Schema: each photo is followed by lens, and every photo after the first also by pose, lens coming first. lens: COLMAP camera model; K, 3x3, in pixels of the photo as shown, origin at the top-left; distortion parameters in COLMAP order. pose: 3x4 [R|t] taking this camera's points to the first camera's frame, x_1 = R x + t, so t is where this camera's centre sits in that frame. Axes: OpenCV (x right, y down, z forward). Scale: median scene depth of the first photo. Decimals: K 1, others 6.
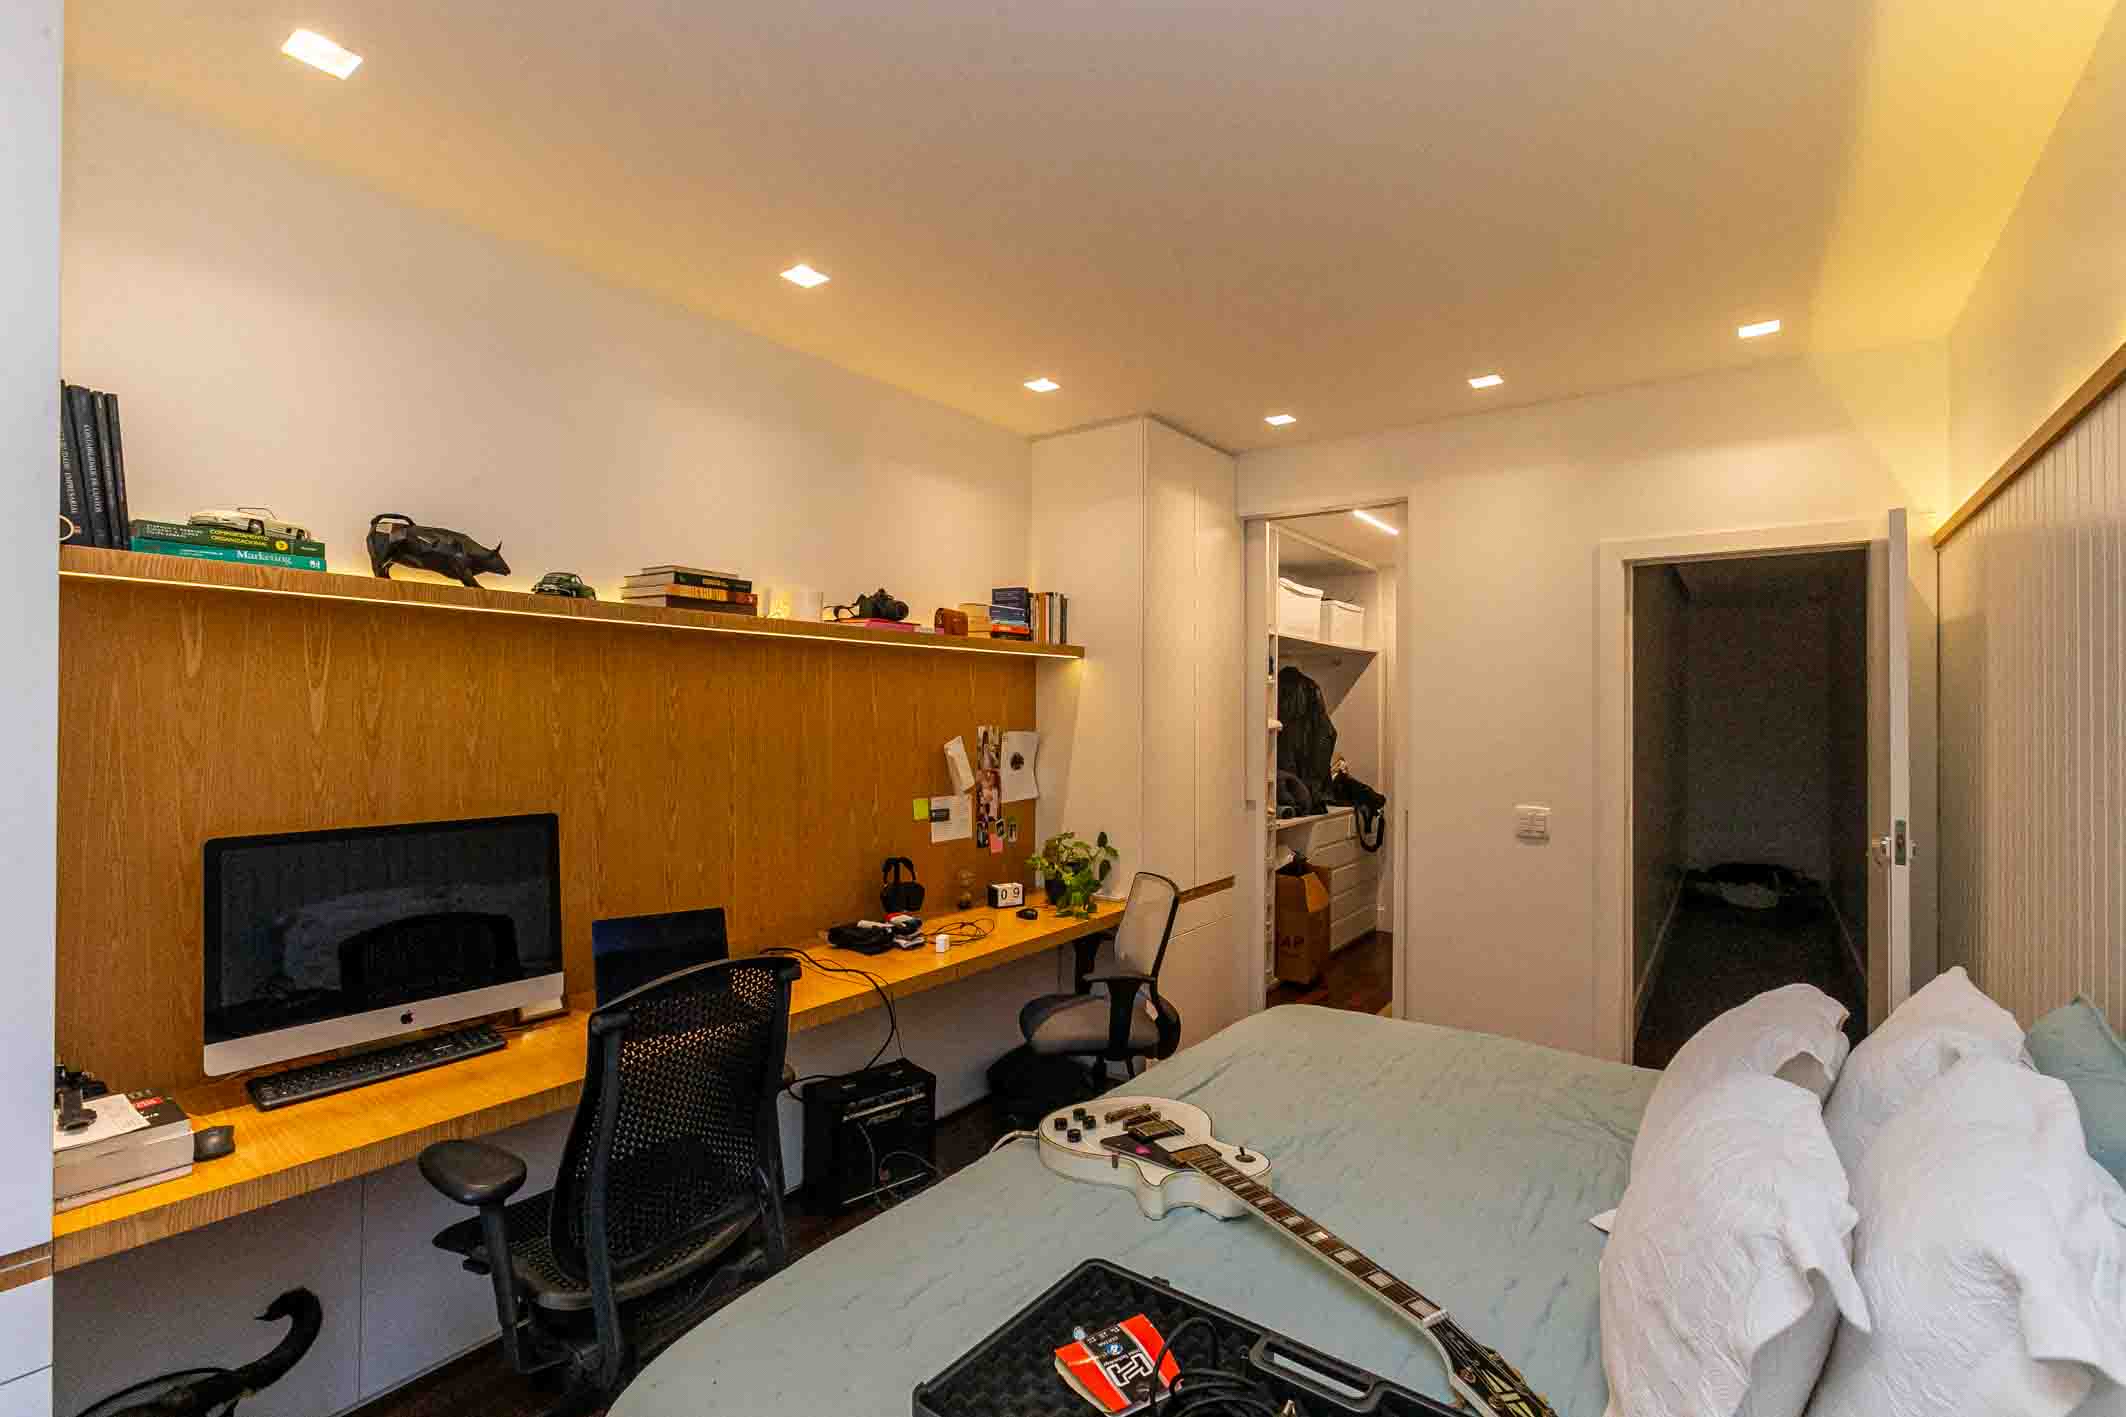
lens RADIAL K [[974.2, 0, 1070.6], [0, 974.2, 705.5], [0, 0, 1]] dist [0.000679, 0.001550]
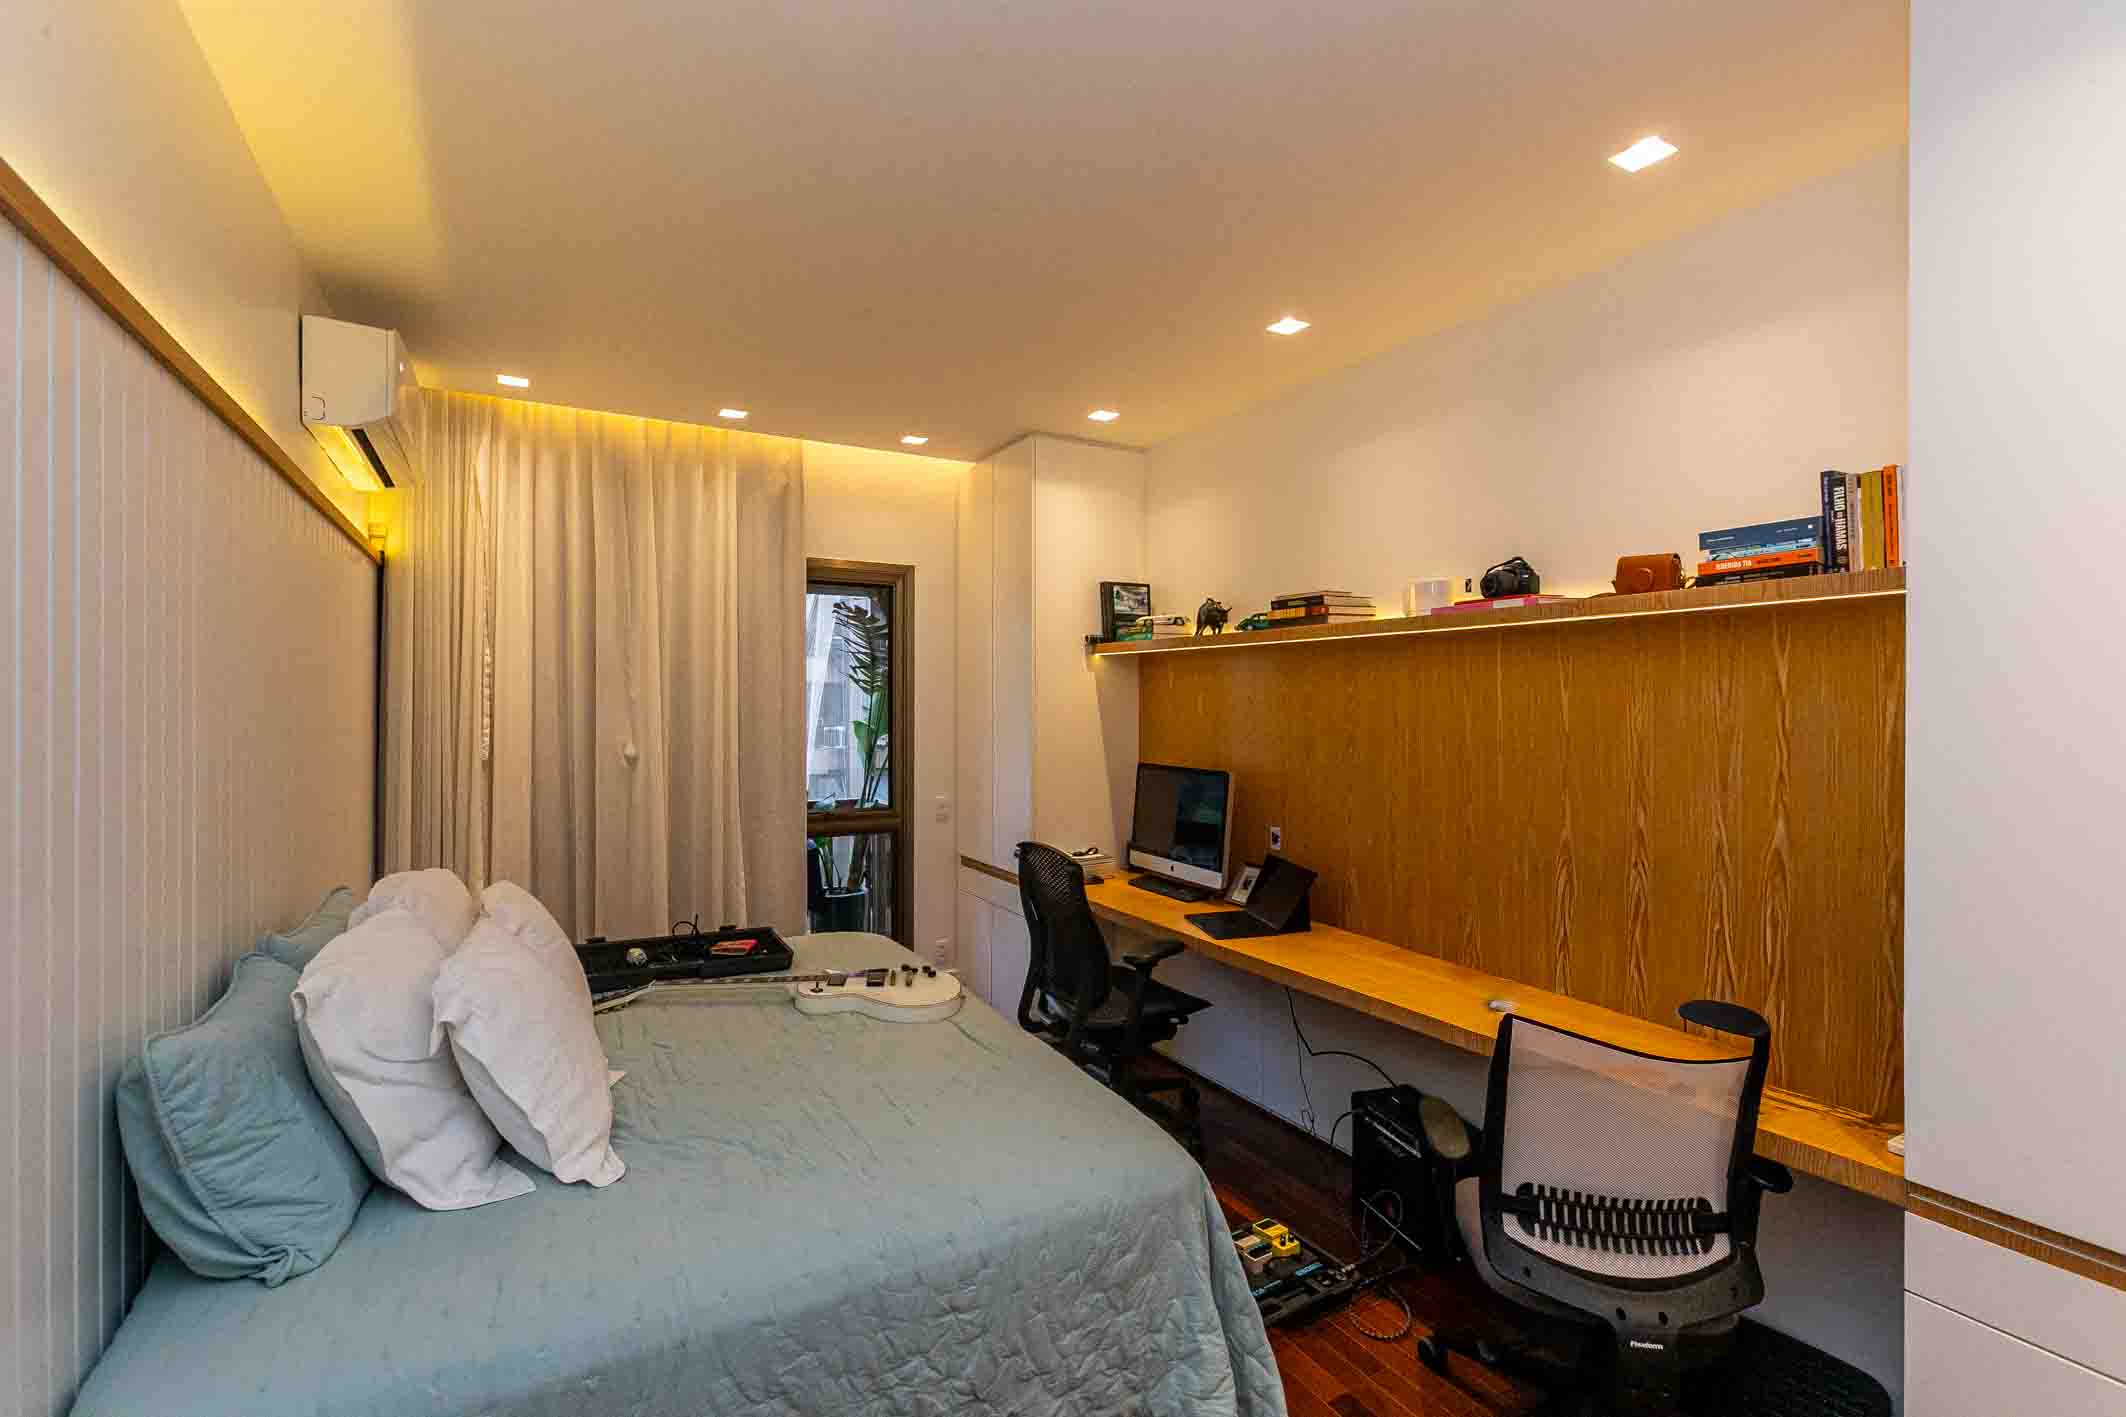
lens RADIAL K [[915.3, 0, 980.4], [0, 915.3, 705.3], [0, 0, 1]] dist [-0.001142, 0.000276]
pose [[-0.466755, -0.004276, -0.884376, 0.820797], [-0.001352, 0.999991, -0.004122, 0.008858], [0.884386, -0.000728, -0.466756, 1.147109]]
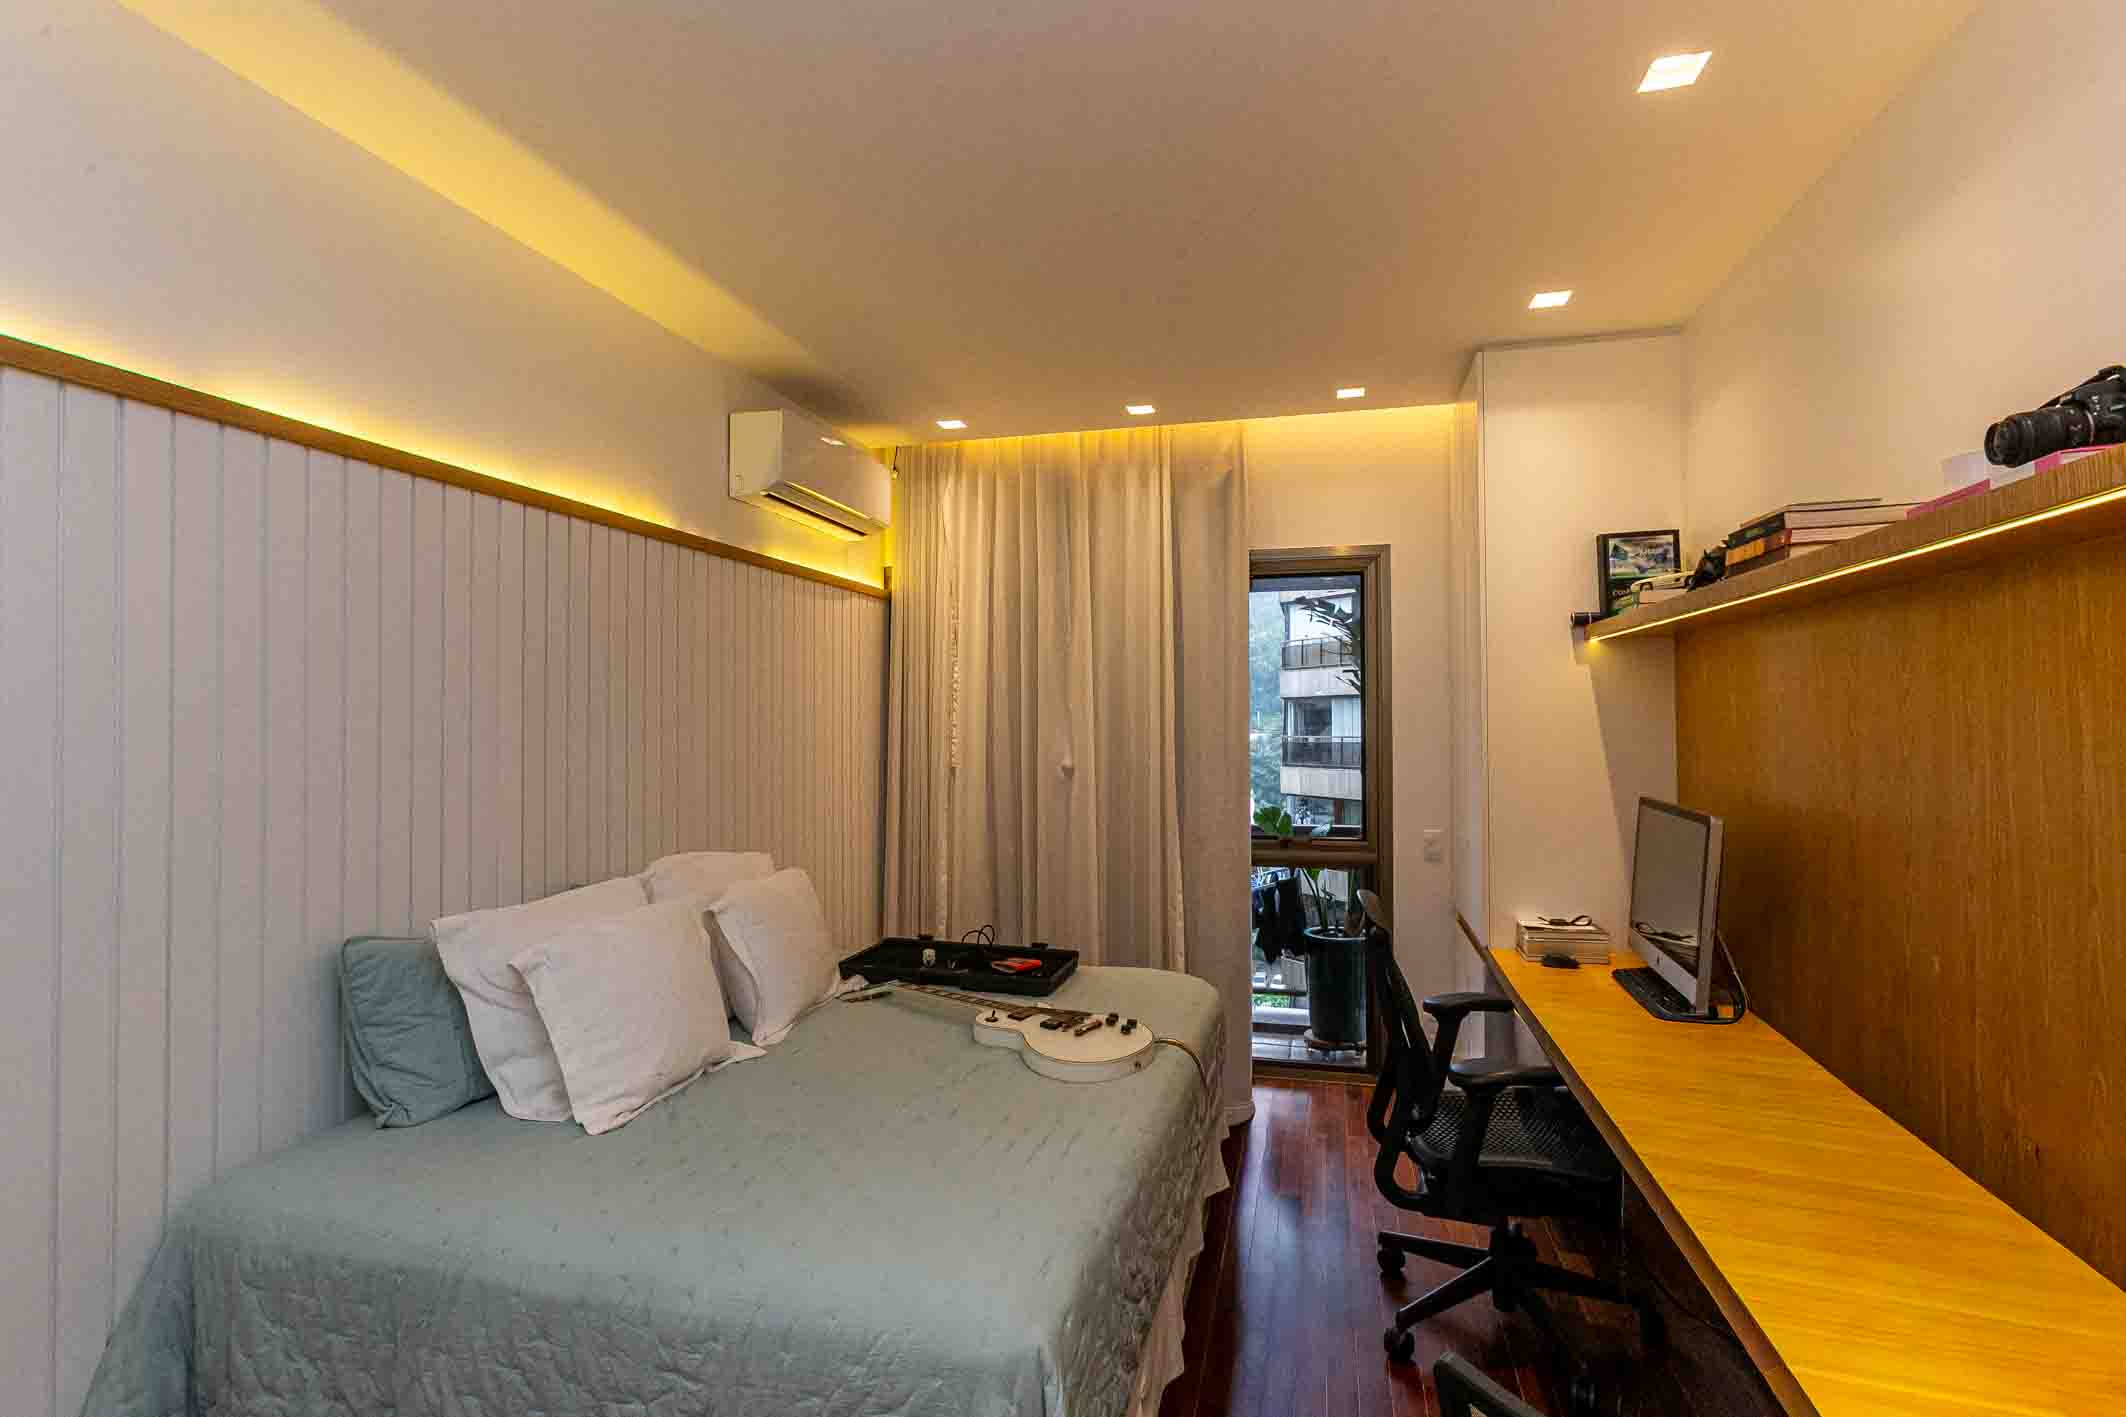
lens RADIAL K [[974.2, 0, 1070.6], [0, 974.2, 705.5], [0, 0, 1]] dist [0.000679, 0.001550]
pose [[-0.934366, -0.009056, -0.356201, 0.353802], [-0.001785, 0.999783, -0.020736, 0.017847], [0.356311, -0.018739, -0.934179, 1.442288]]
